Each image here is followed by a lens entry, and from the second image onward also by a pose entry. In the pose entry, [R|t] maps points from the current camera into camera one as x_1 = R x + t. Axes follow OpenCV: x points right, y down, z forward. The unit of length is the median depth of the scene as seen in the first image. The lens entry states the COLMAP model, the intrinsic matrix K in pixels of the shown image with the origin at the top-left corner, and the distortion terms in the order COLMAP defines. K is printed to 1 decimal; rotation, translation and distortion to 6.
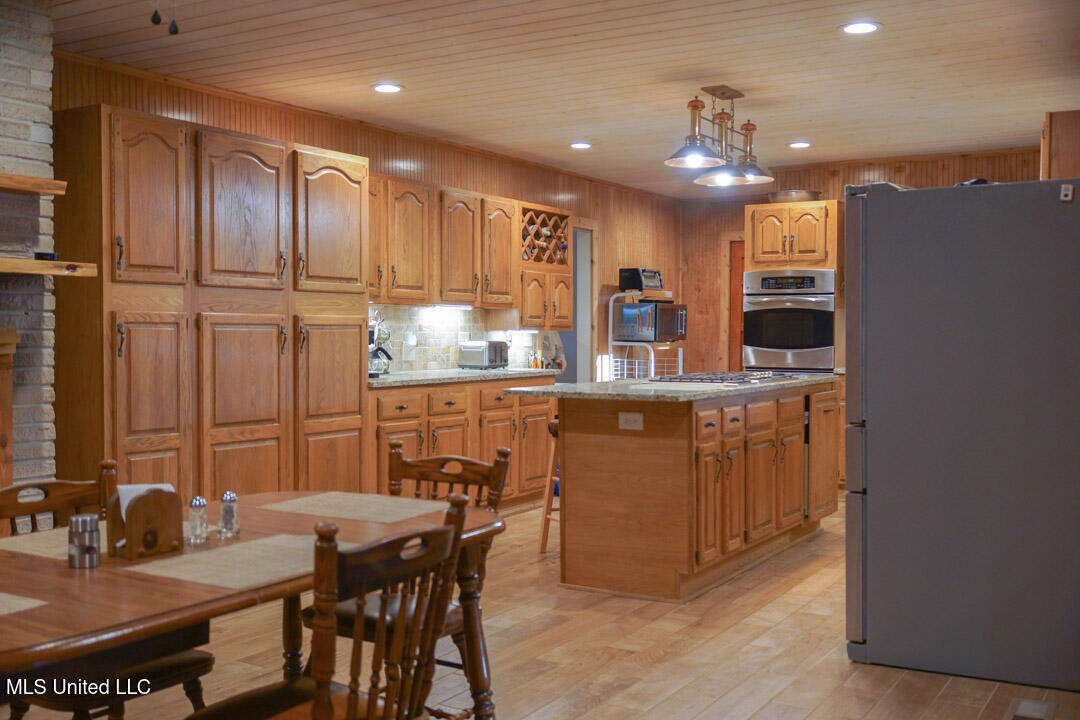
lens RADIAL K [[1097.3, 0, 533.8], [0, 1097.3, 365.9], [0, 0, 1]] dist [-0.010425, 0.000000]
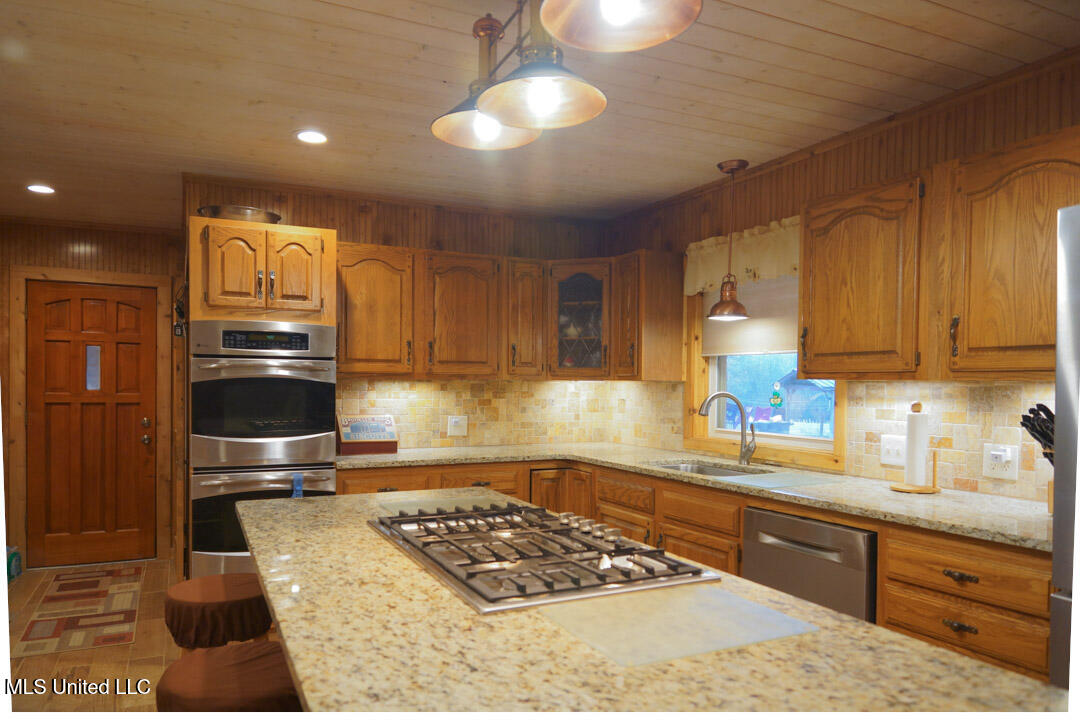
lens RADIAL K [[724.6, 0, 522.4], [0, 724.6, 396.9], [0, 0, 1]] dist [-0.008519, 0.001507]
pose [[0.542300, -0.011819, 0.840102, -0.083821], [0.023826, 0.999715, -0.001316, -0.051432], [-0.839847, 0.020730, 0.542428, 0.880712]]
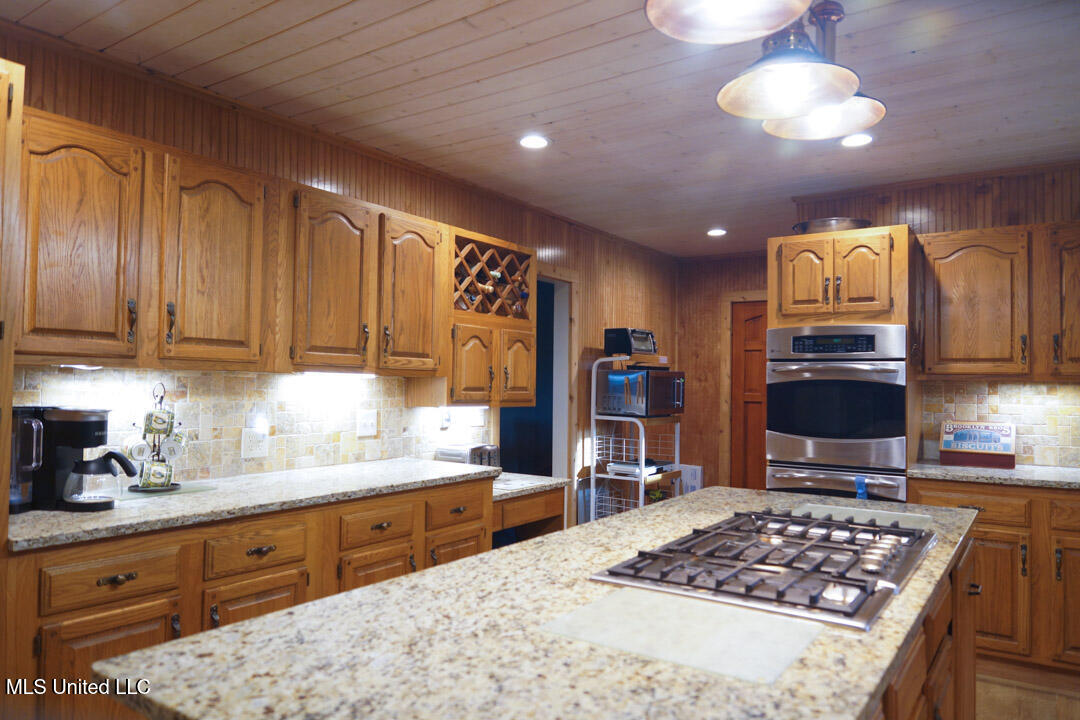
lens RADIAL K [[724.6, 0, 541.9], [0, 724.6, 362.3], [0, 0, 1]] dist [-0.008519, 0.001507]
pose [[0.998854, 0.008417, -0.047109, 0.094933], [-0.011347, 0.997995, -0.062265, -0.046383], [0.046490, 0.062728, 0.996947, 0.745815]]
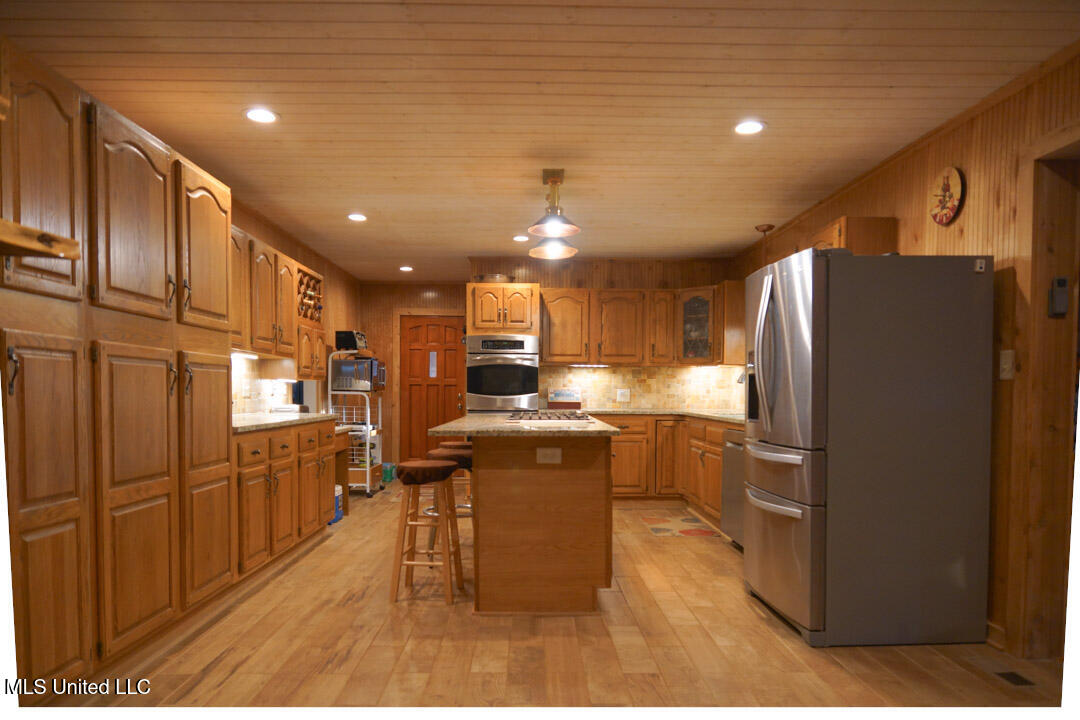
lens RADIAL K [[724.6, 0, 530.3], [0, 724.6, 419.2], [0, 0, 1]] dist [-0.008519, 0.001507]
pose [[0.847242, -0.017638, 0.530915, -0.280026], [0.014302, 0.999844, 0.010392, 0.005706], [-0.531015, -0.001211, 0.847362, 0.358153]]
